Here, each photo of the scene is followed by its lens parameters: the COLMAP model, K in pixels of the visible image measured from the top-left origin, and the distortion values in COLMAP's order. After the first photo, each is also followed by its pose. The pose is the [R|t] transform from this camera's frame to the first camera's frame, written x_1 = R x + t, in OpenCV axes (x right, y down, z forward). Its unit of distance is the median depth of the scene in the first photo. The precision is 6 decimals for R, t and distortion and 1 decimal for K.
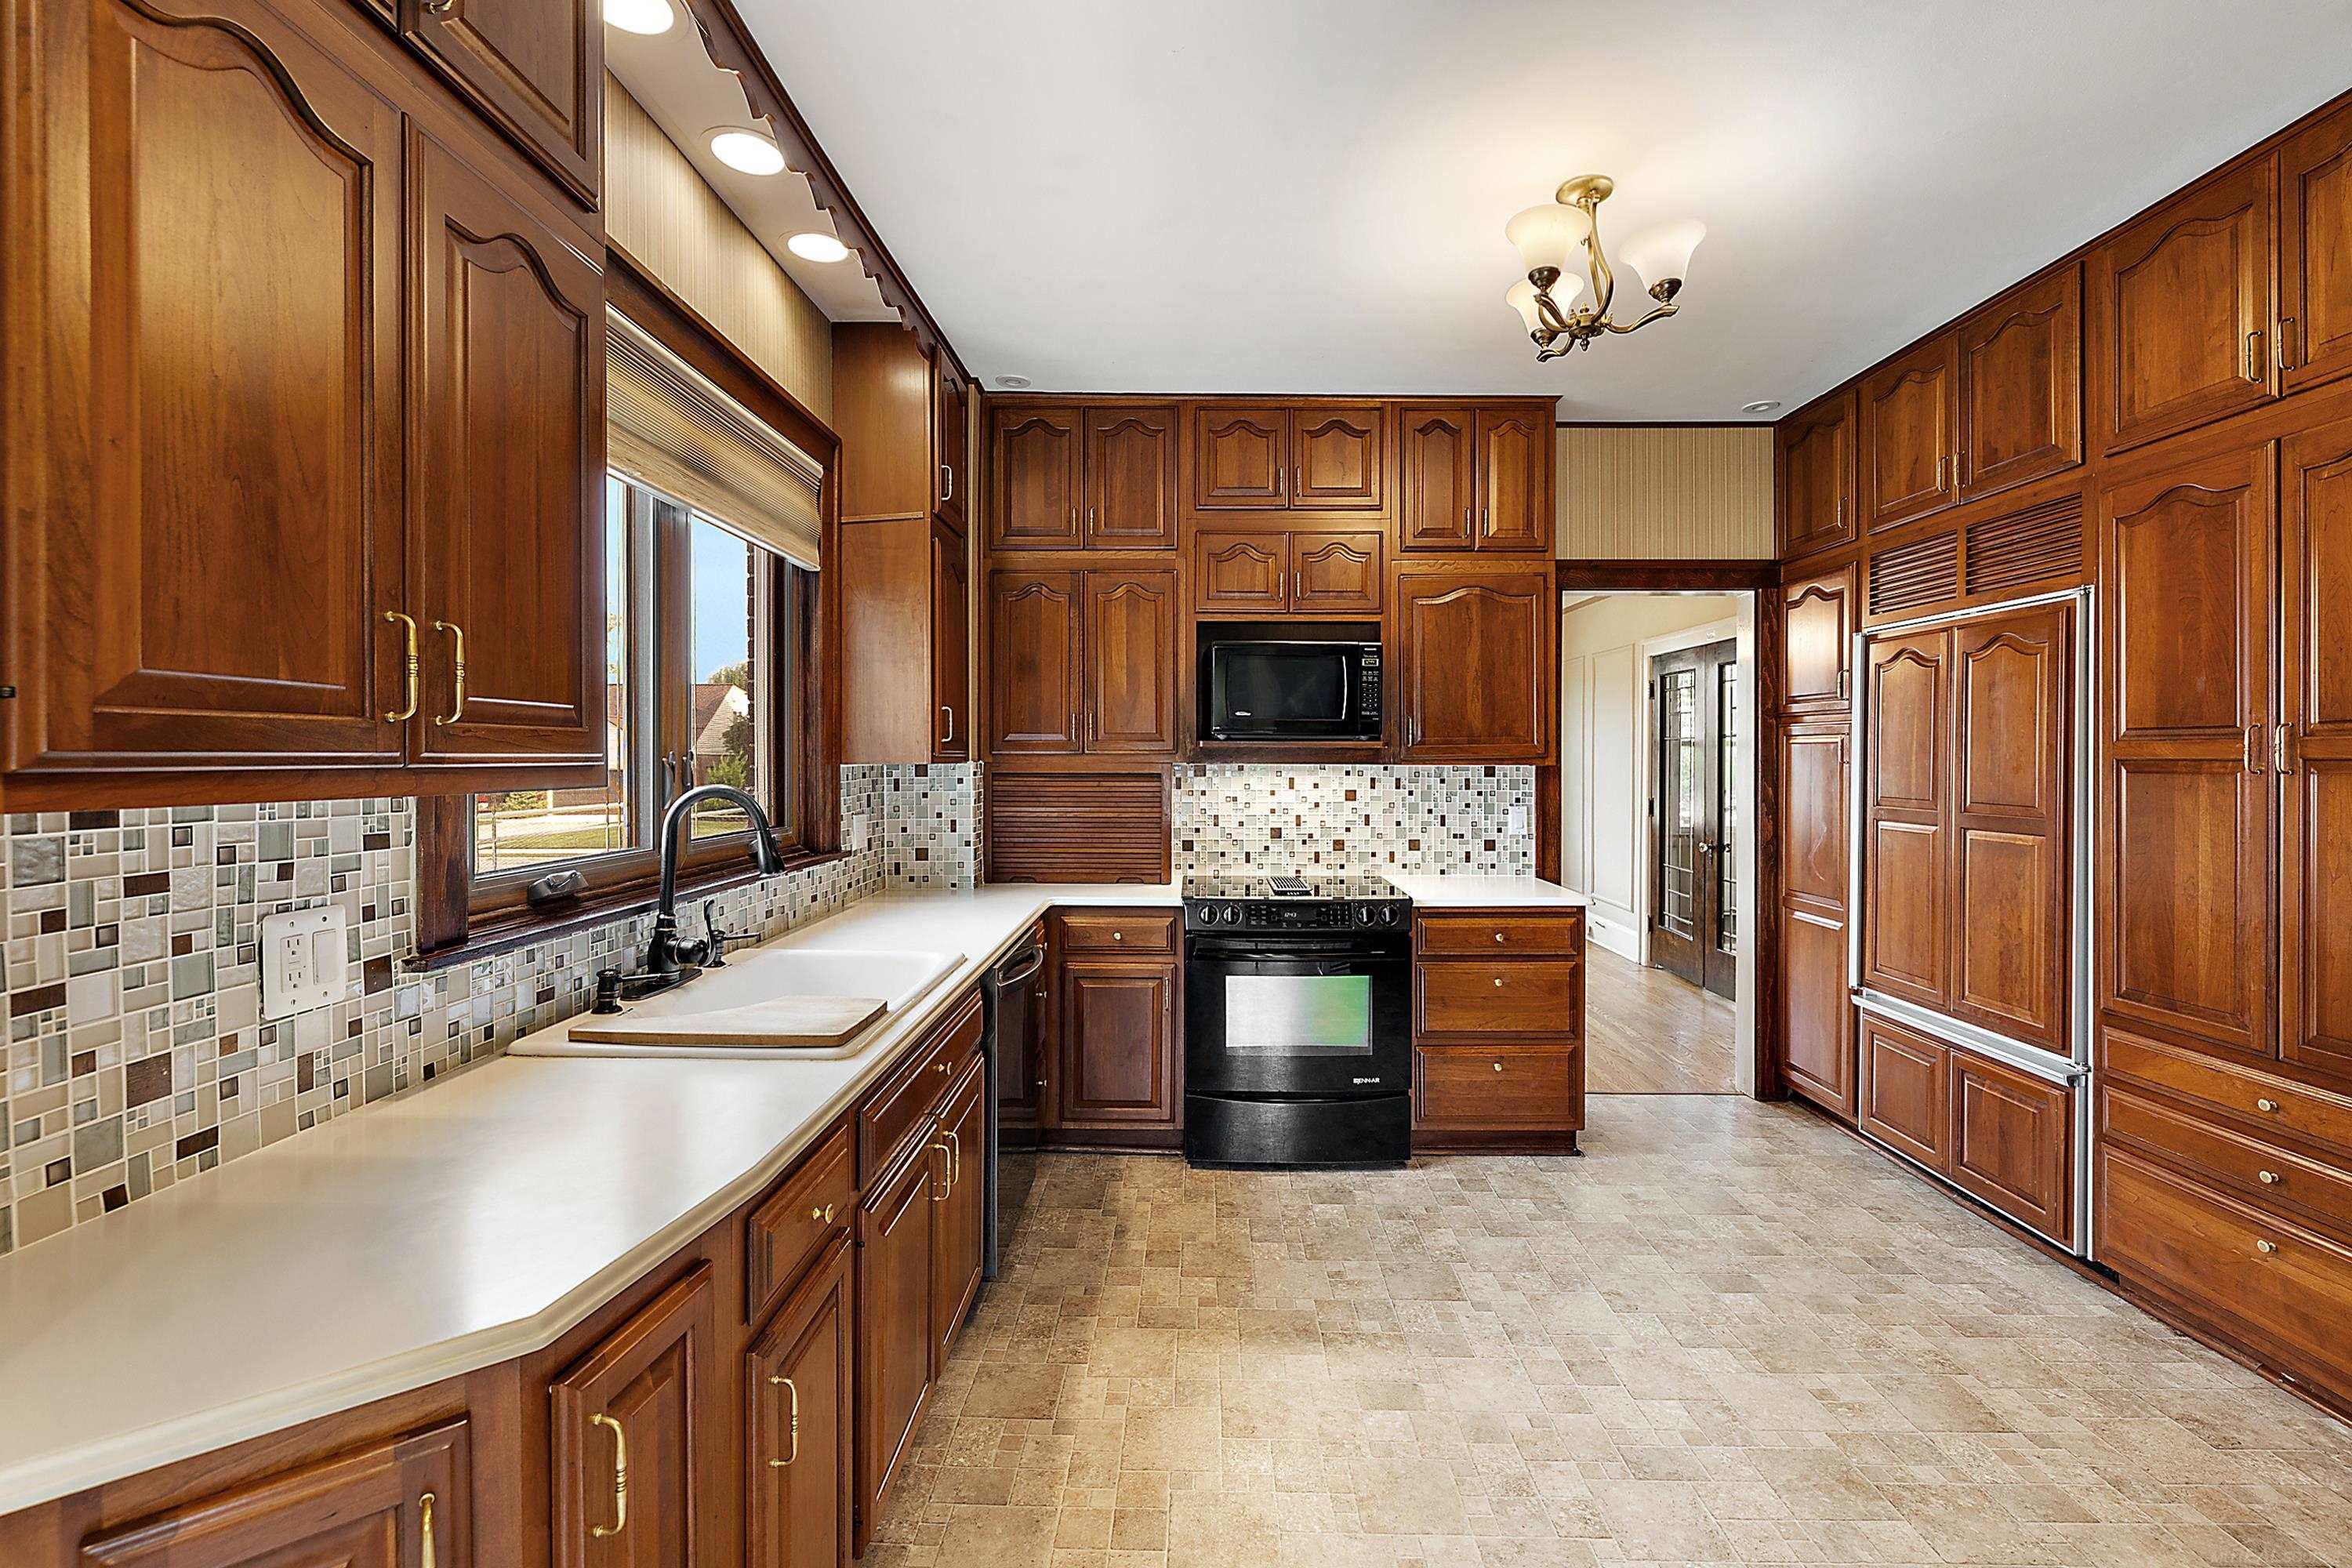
lens RADIAL K [[1013.0, 0, 1181.2], [0, 1013.0, 760.0], [0, 0, 1]] dist [-0.000353, -0.000097]
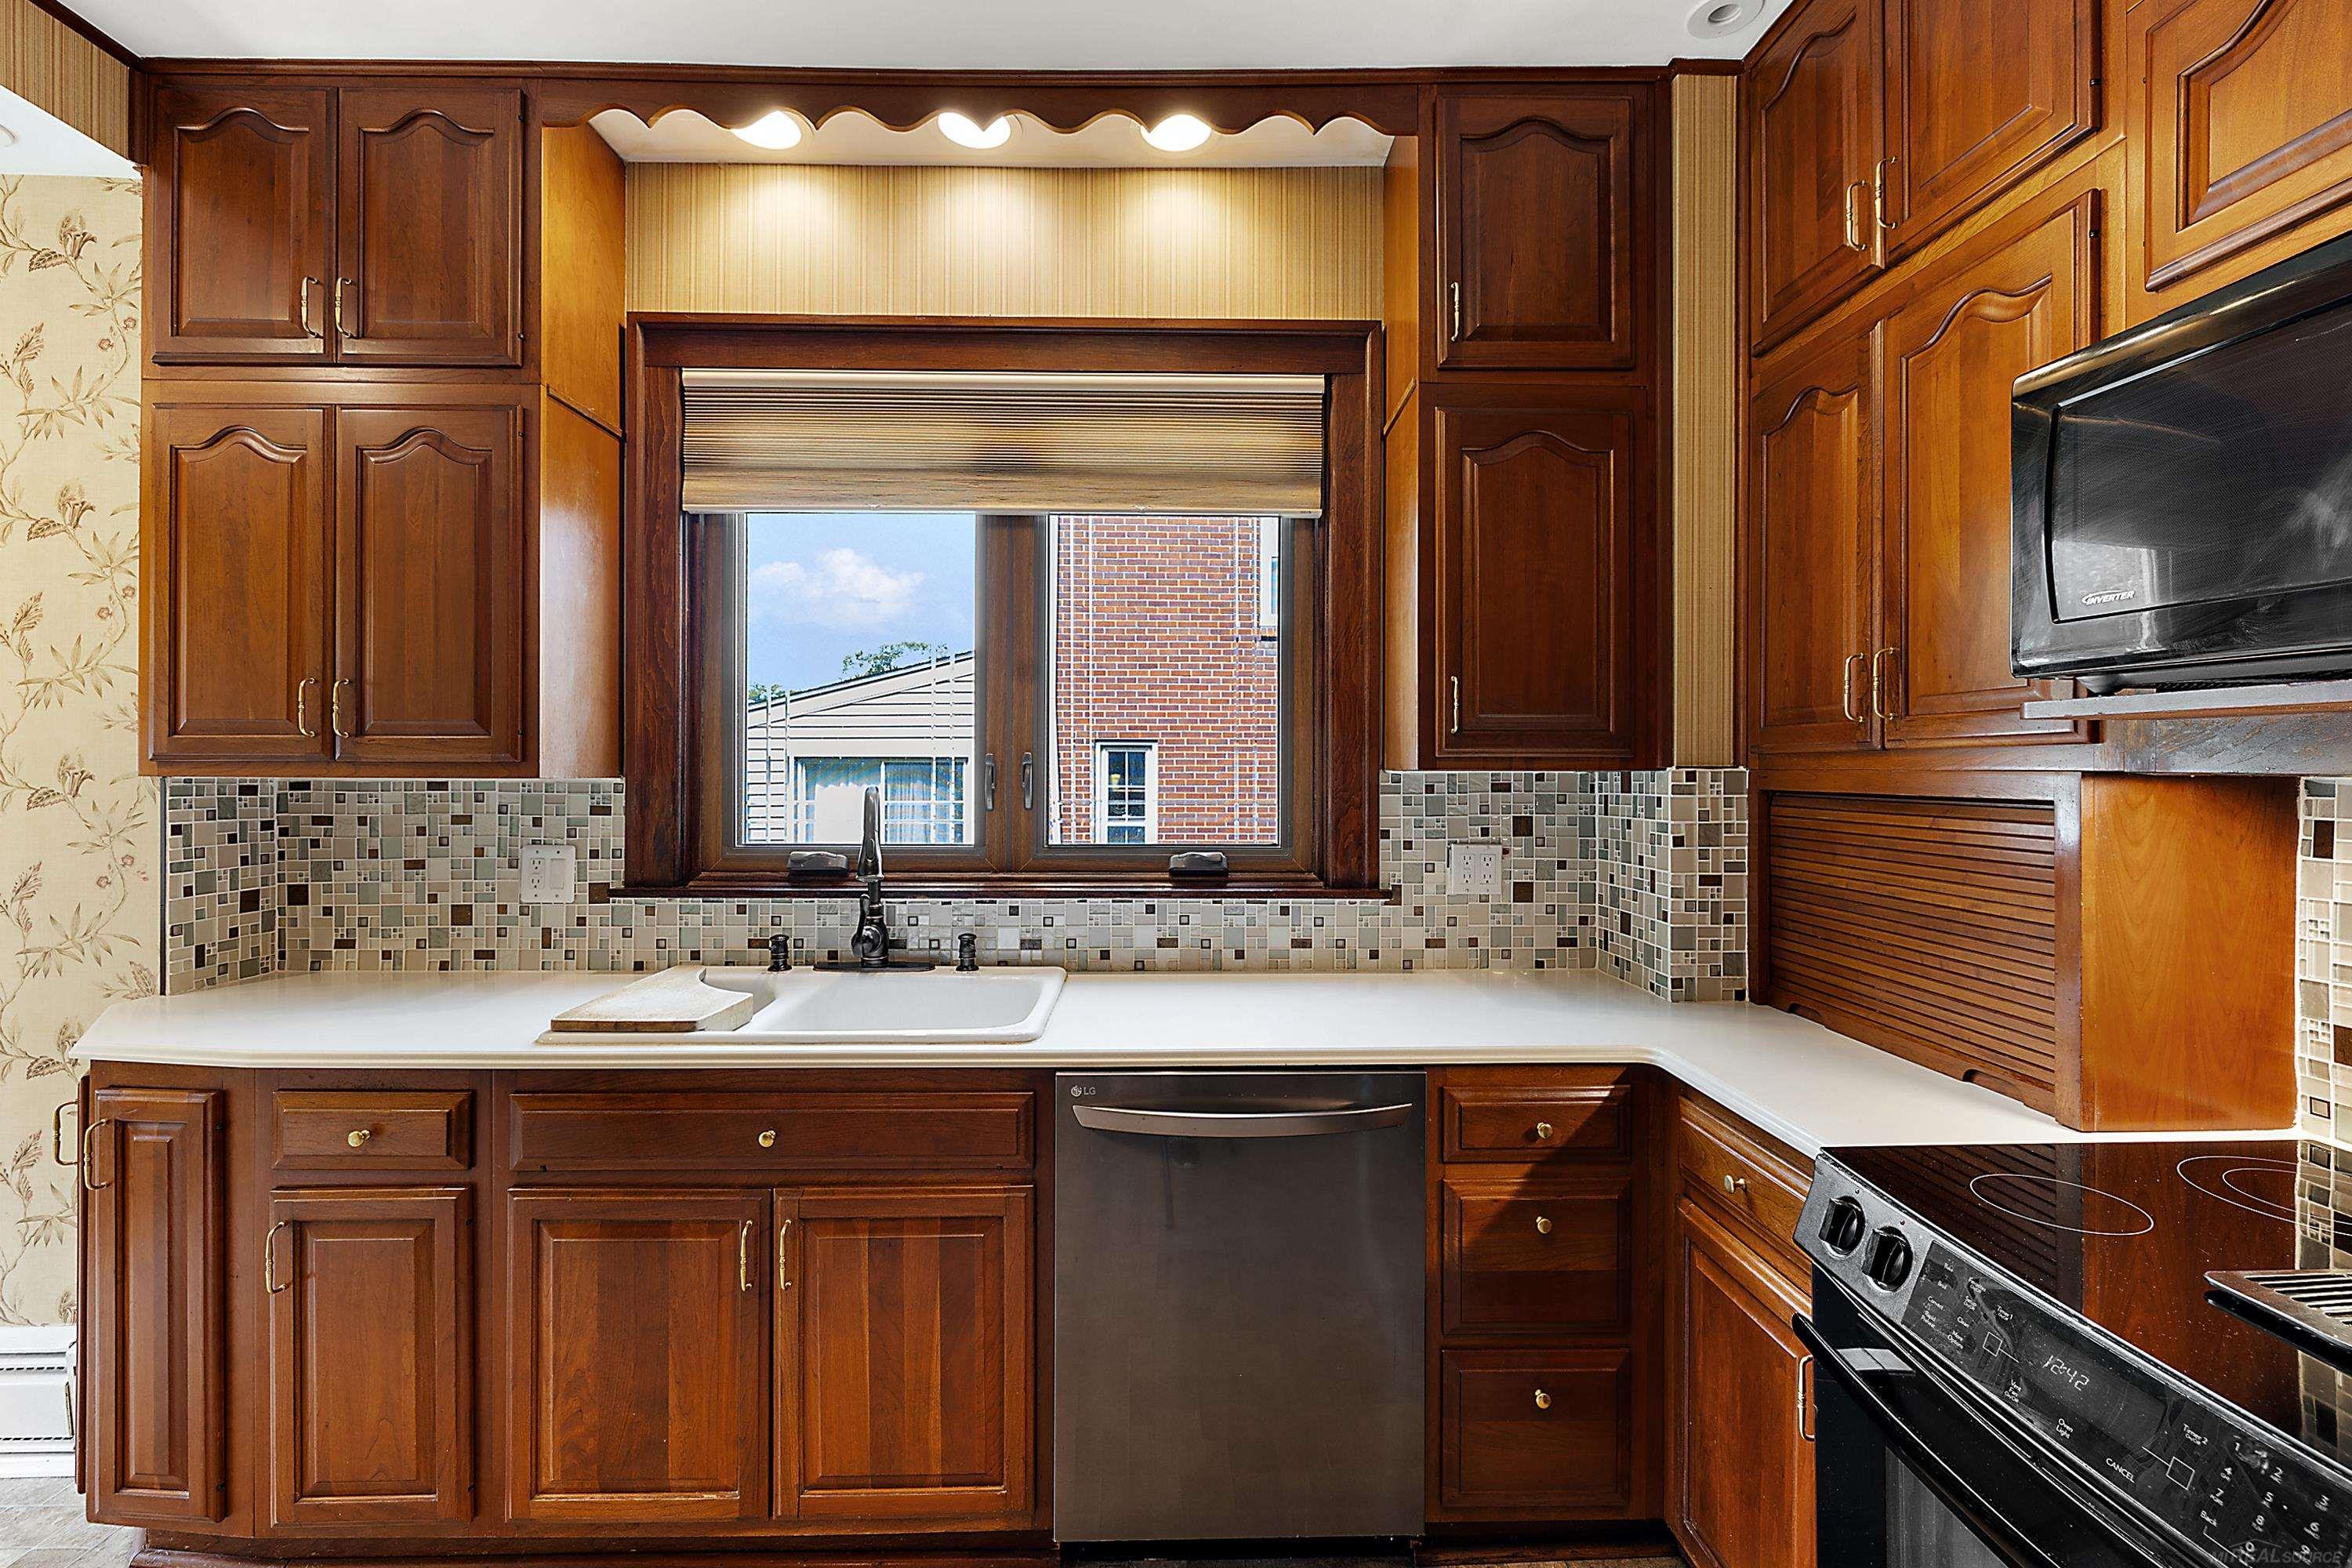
lens RADIAL K [[1010.2, 0, 1176.6], [0, 1010.2, 768.7], [0, 0, 1]] dist [-0.000620, 0.000036]
pose [[0.041411, -0.000487, -0.999142, 0.341277], [-0.005410, 0.999985, -0.000711, 0.004195], [0.999128, 0.005435, 0.041408, 0.743455]]
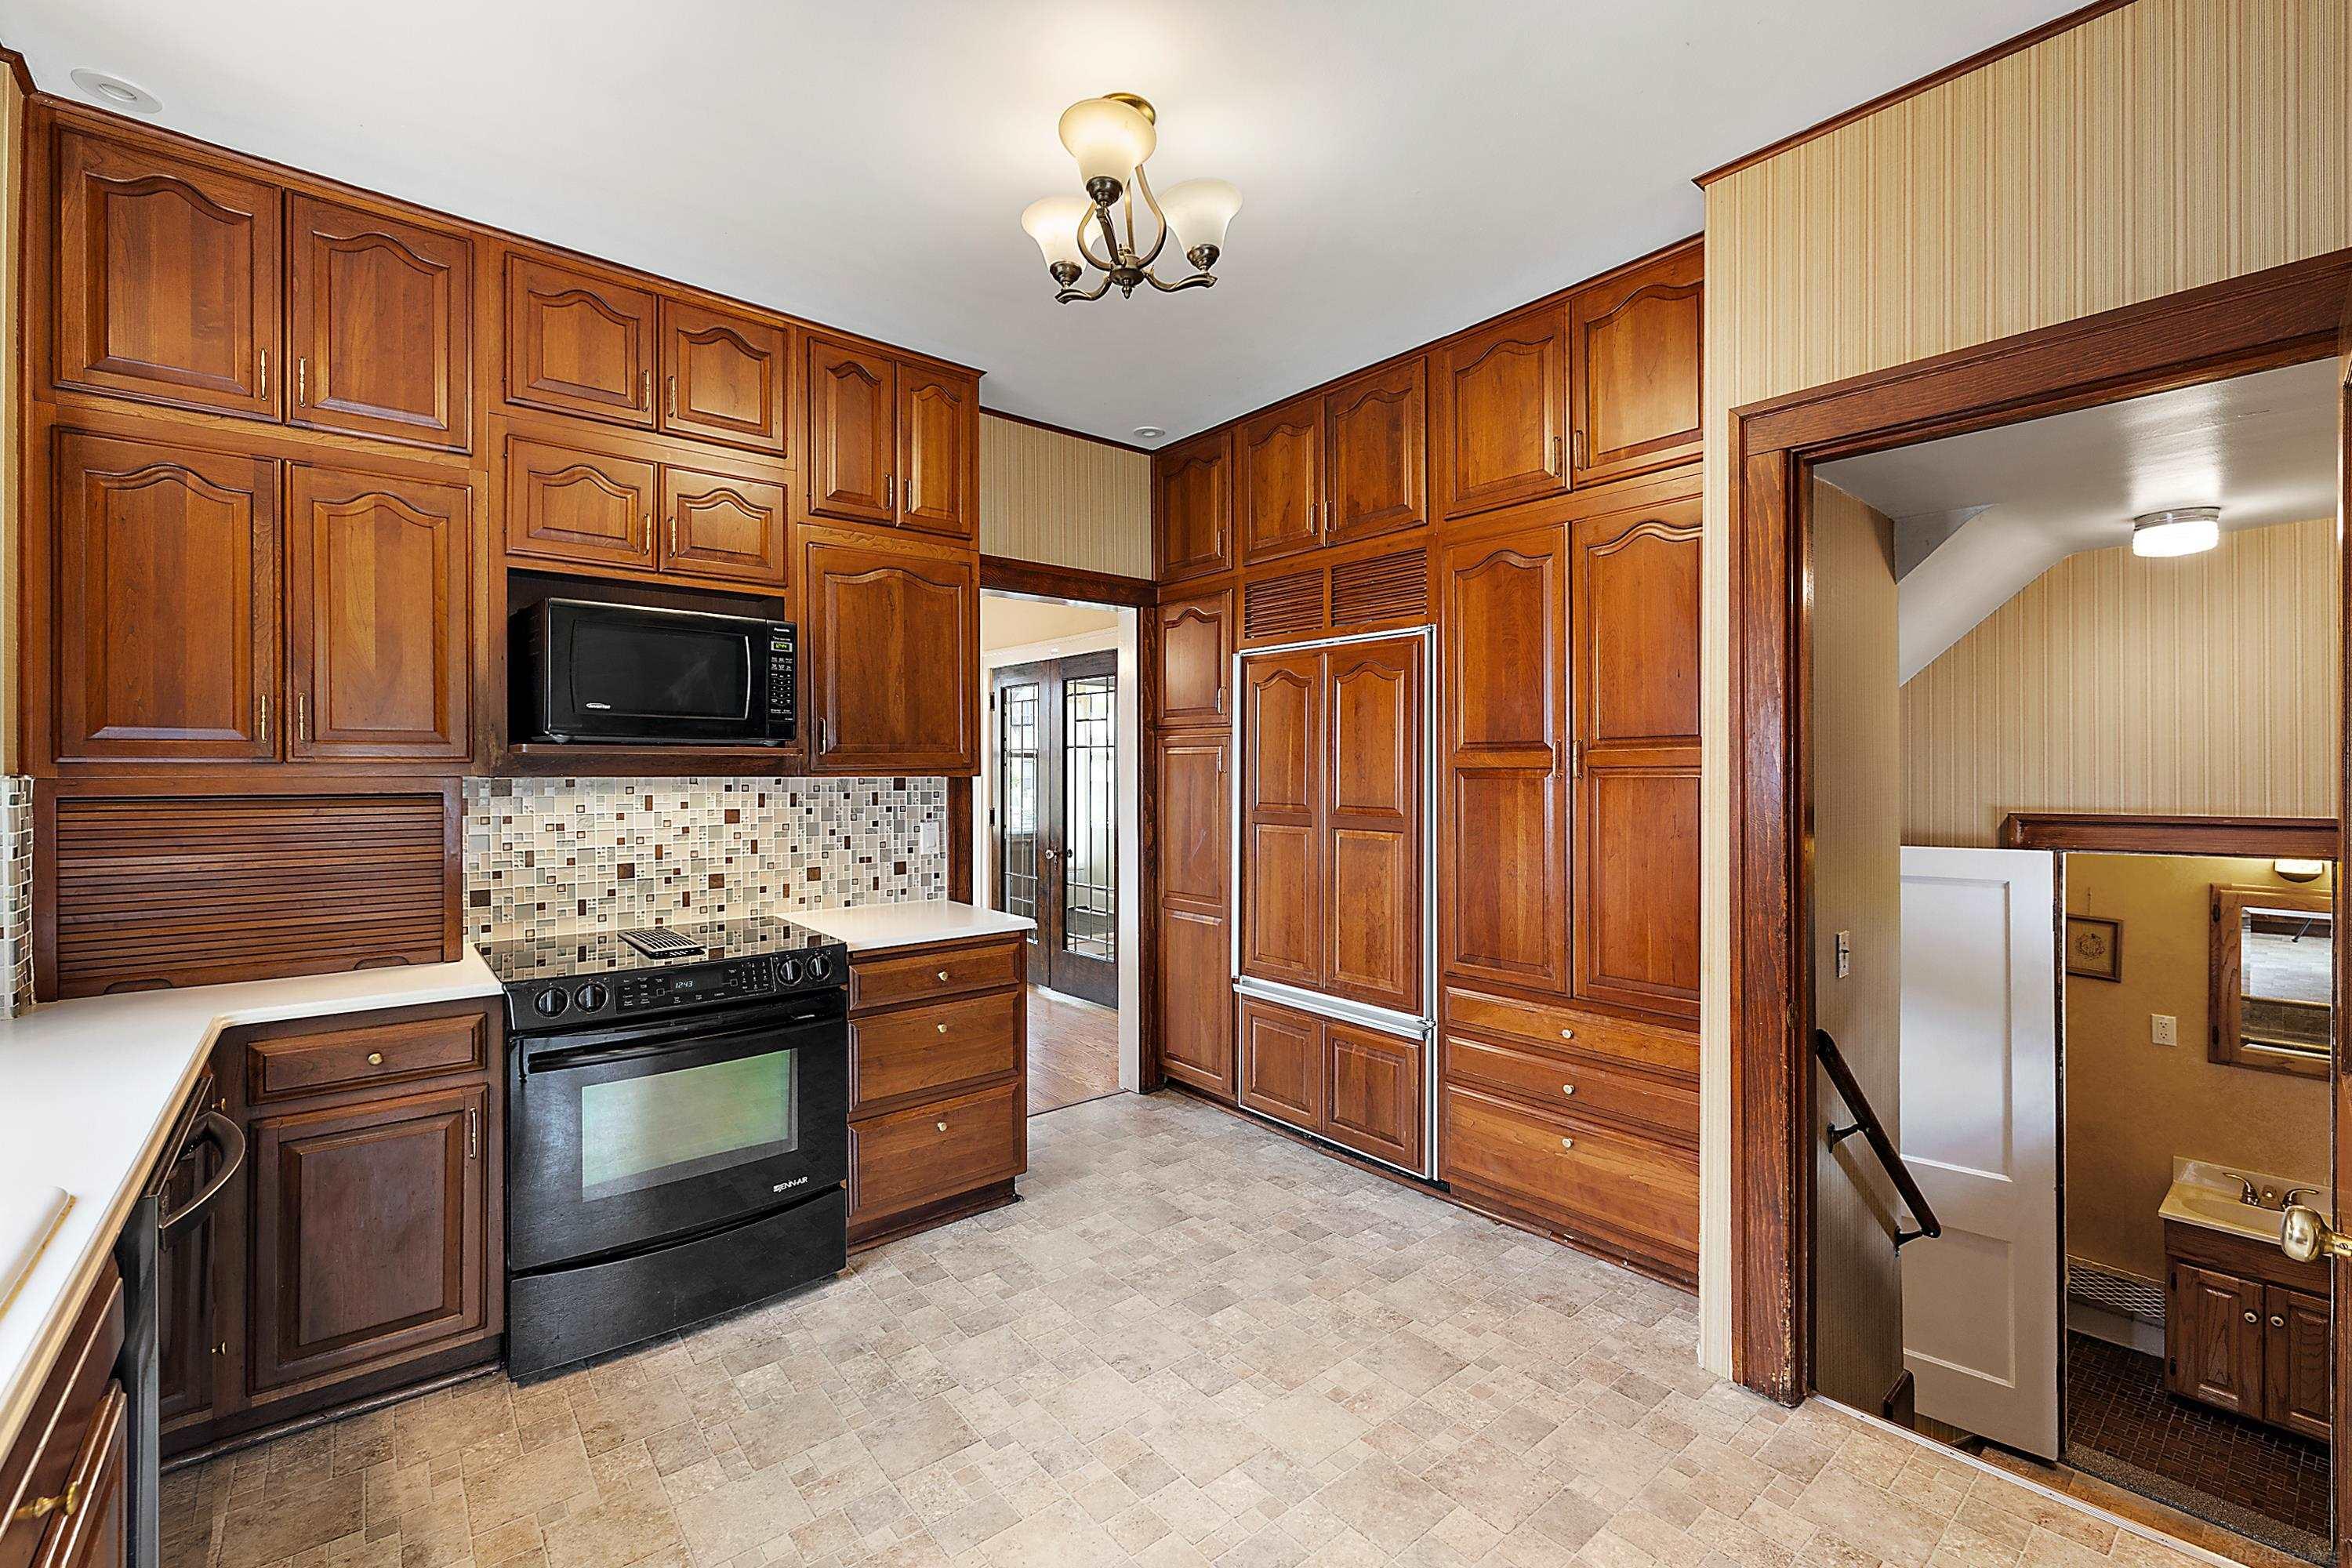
lens RADIAL K [[999.5, 0, 1181.7], [0, 999.5, 768.9], [0, 0, 1]] dist [0.000135, -0.000207]
pose [[0.758655, -0.002654, 0.651487, -0.085261], [0.004367, 0.999990, -0.001012, 0.000439], [-0.651477, 0.003613, 0.758659, 0.217113]]
